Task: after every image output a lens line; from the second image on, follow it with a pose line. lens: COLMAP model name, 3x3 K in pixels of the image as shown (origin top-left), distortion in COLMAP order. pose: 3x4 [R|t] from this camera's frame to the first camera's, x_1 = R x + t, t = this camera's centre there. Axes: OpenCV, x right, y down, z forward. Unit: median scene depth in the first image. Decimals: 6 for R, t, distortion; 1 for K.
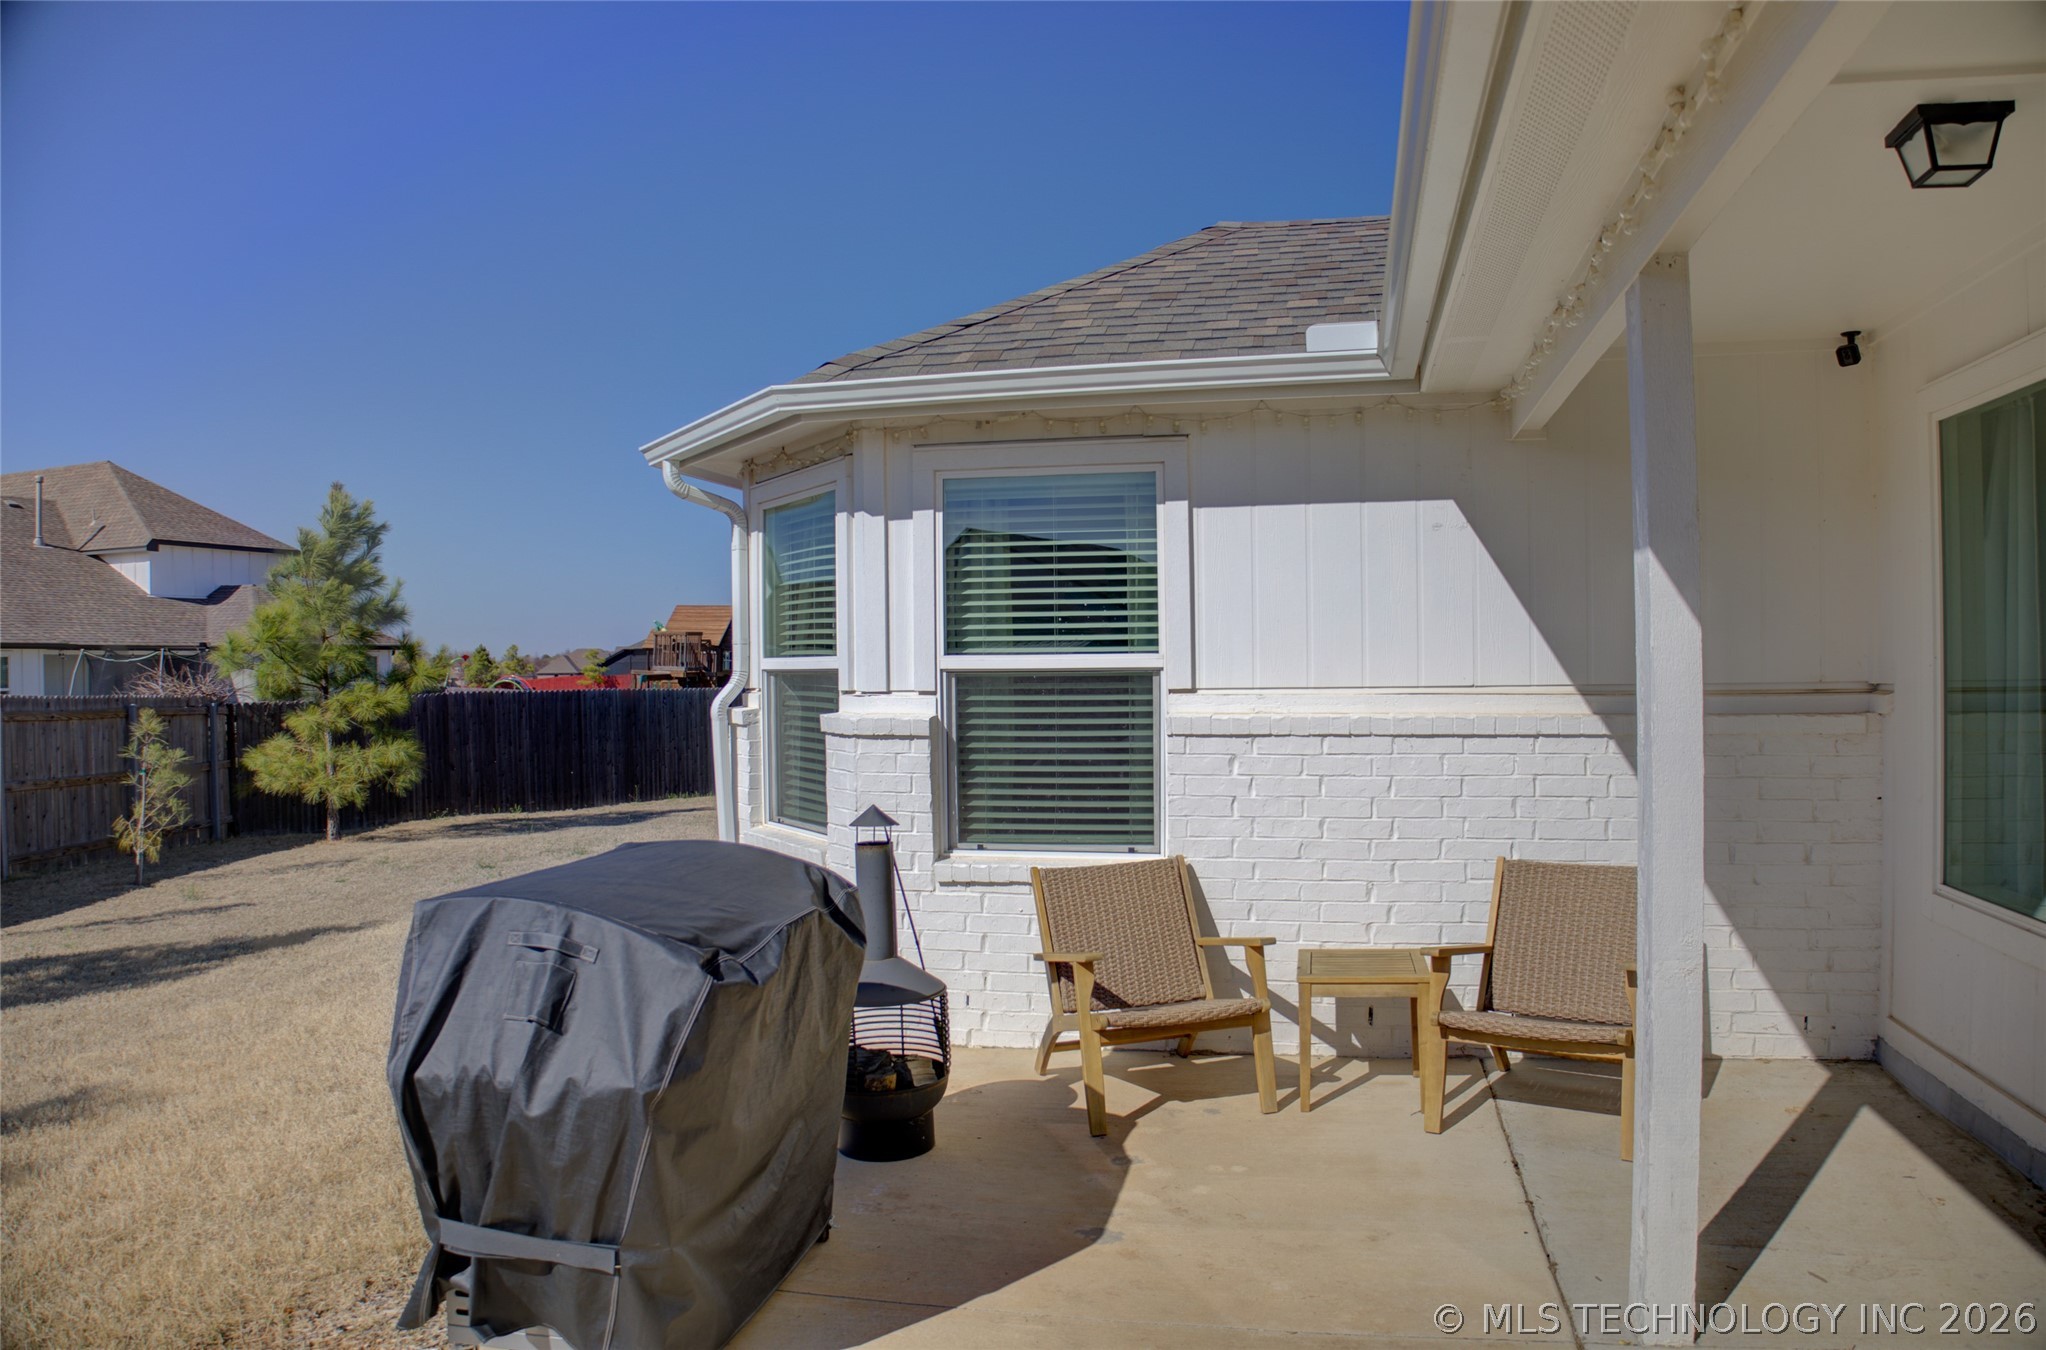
lens RADIAL K [[1458.5, 0, 1023.0], [0, 1458.5, 675.0], [0, 0, 1]] dist [-0.095712, 0.003646]
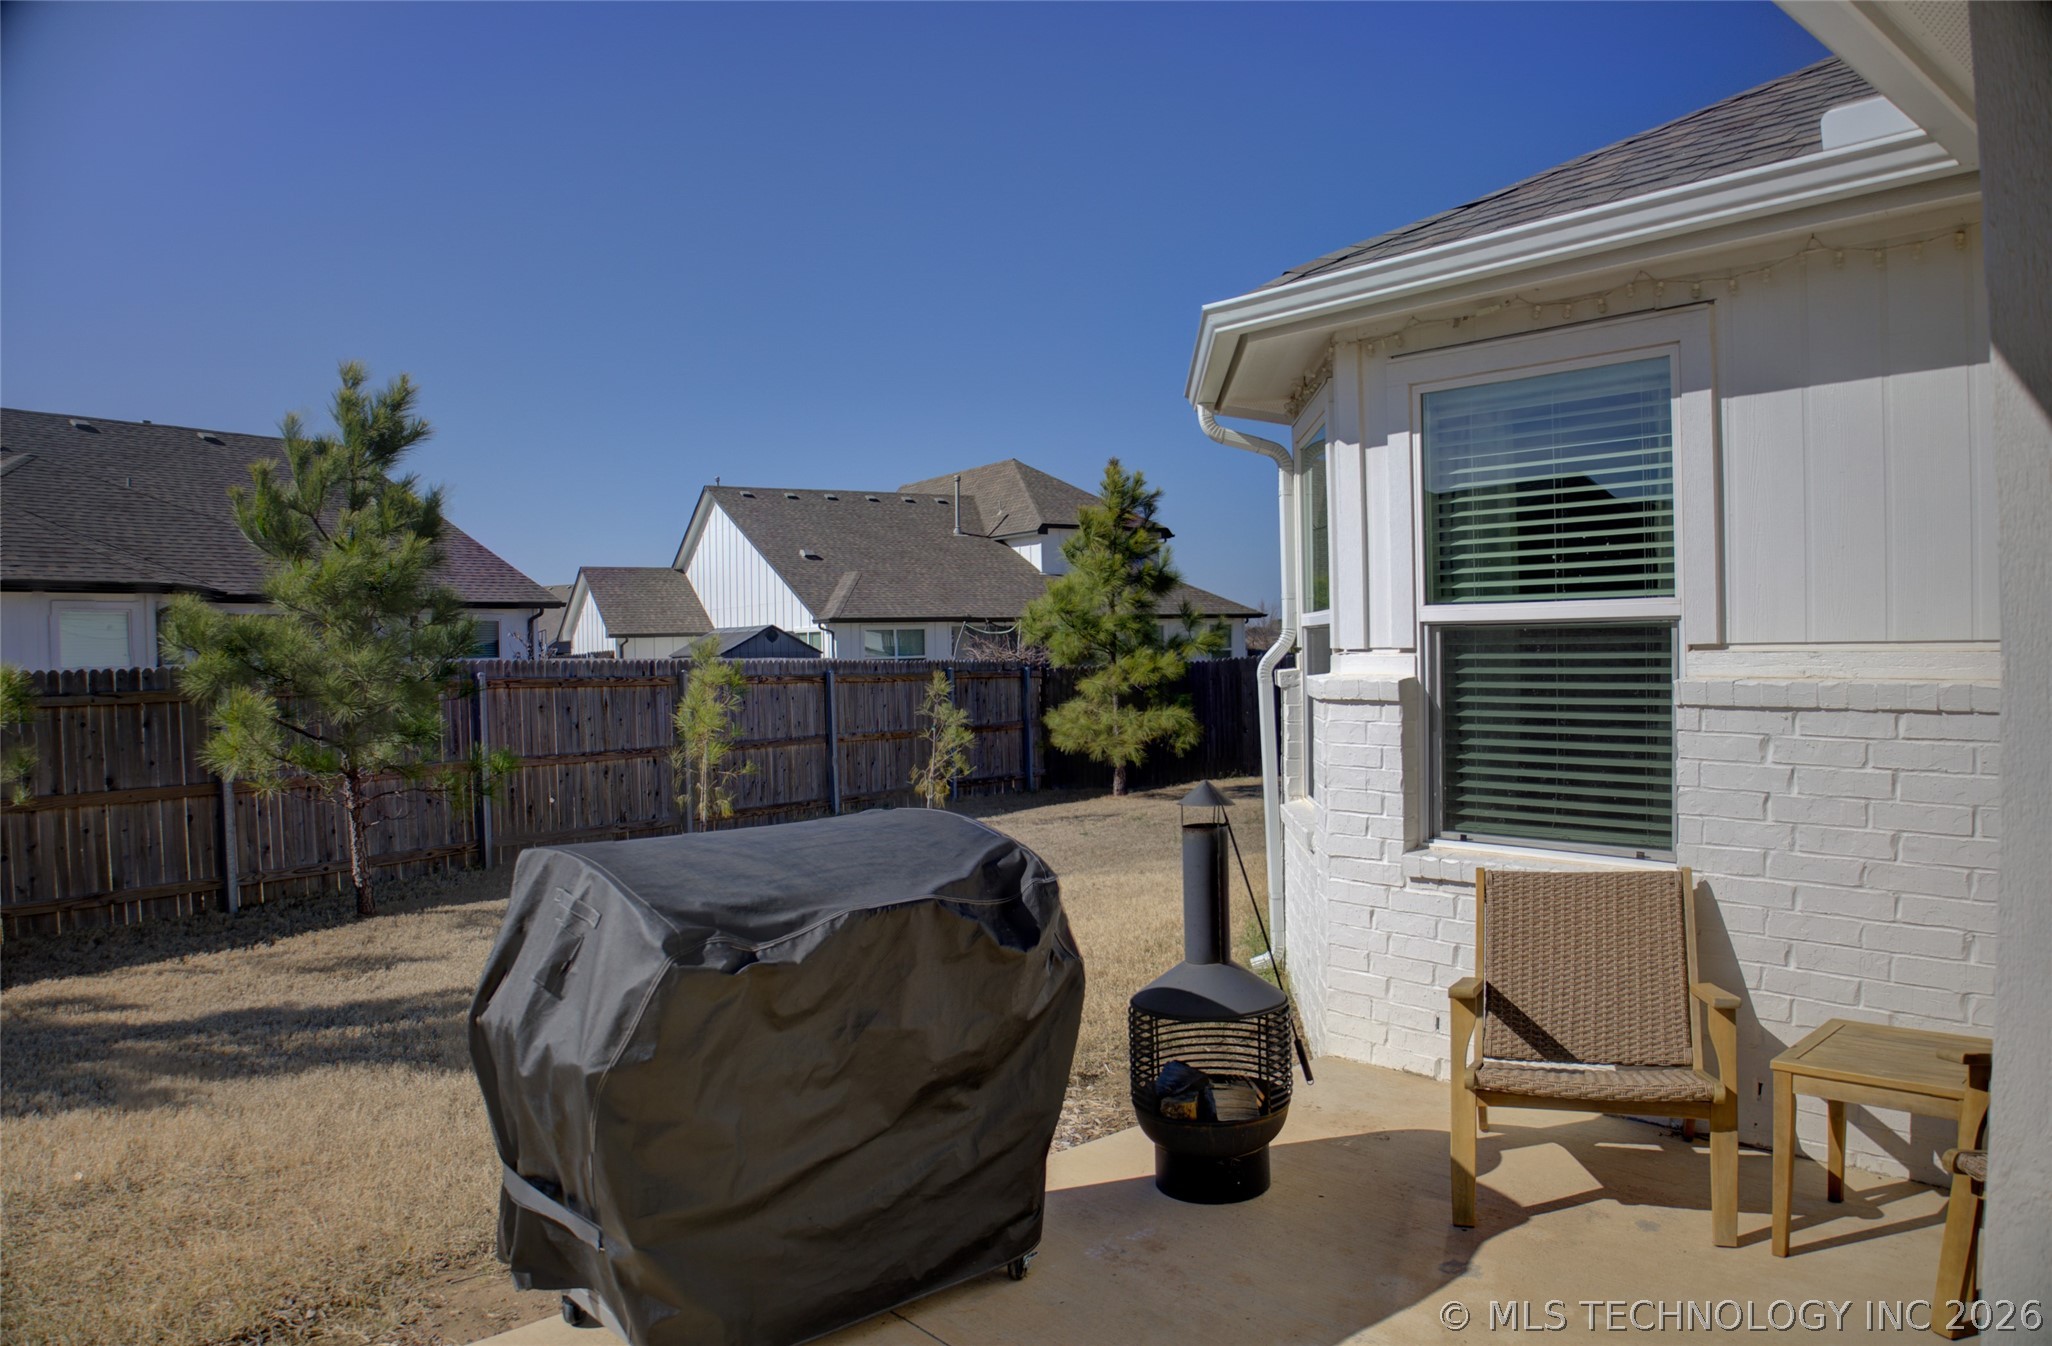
lens RADIAL K [[1450.0, 0, 1028.2], [0, 1450.0, 654.7], [0, 0, 1]] dist [-0.031428, 0.000515]
pose [[0.823941, 0.001740, -0.566673, 0.227099], [0.001811, 0.999982, 0.005703, 0.009550], [0.566672, -0.005725, 0.823923, 0.189401]]
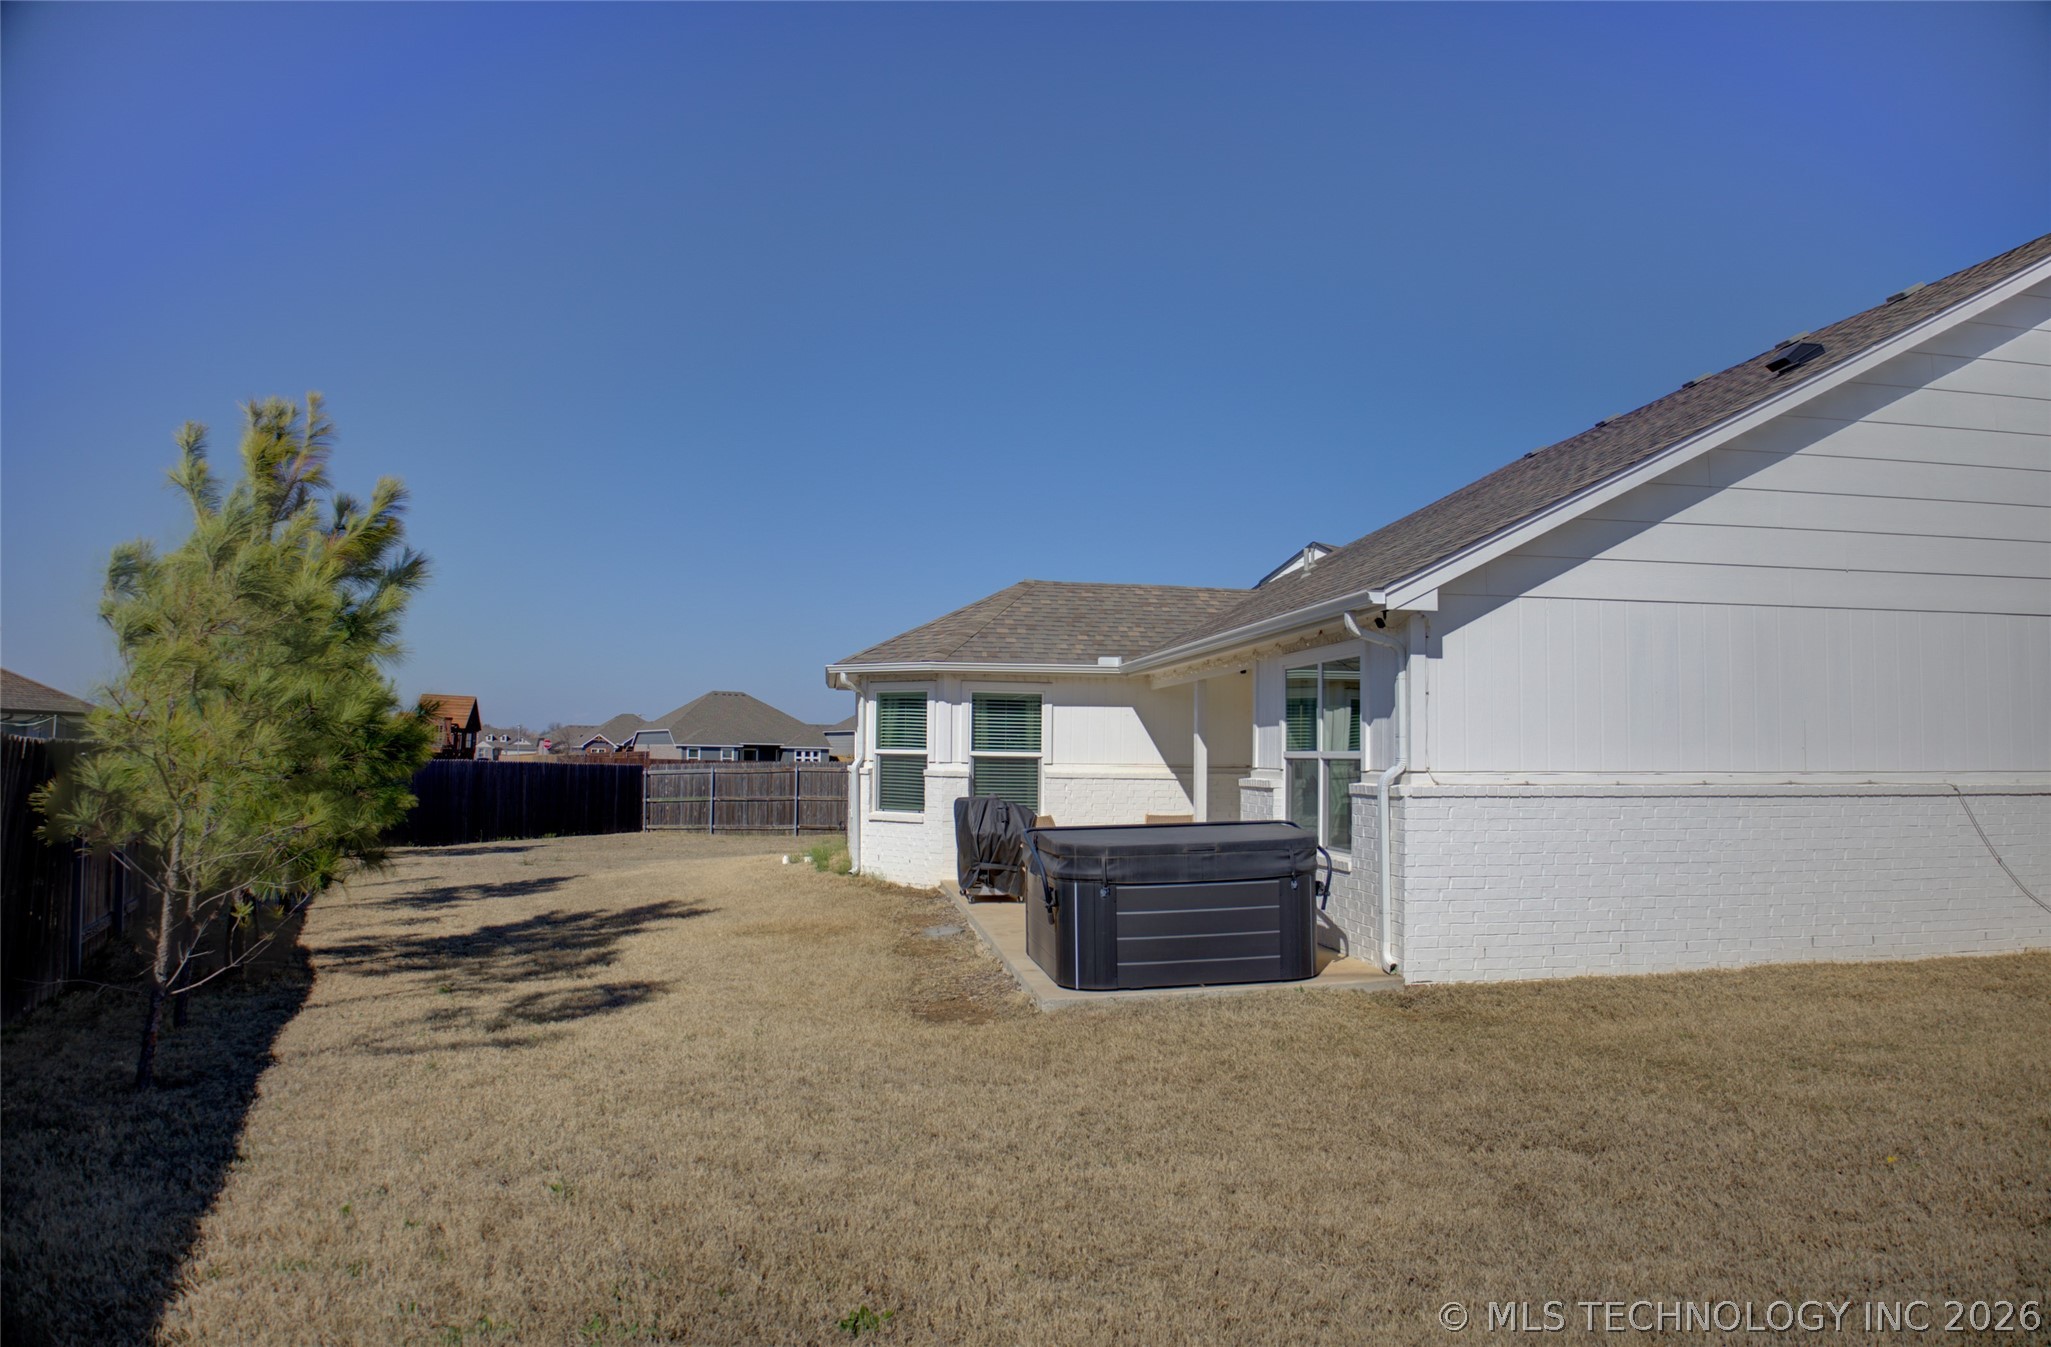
lens RADIAL K [[1497.5, 0, 1025.5], [0, 1497.5, 673.5], [0, 0, 1]] dist [-0.201413, 0.000585]
pose [[0.937030, 0.043245, 0.346562, -1.027222], [-0.021513, 0.997567, -0.066314, 0.029720], [-0.348586, 0.054682, 0.935680, -1.942153]]
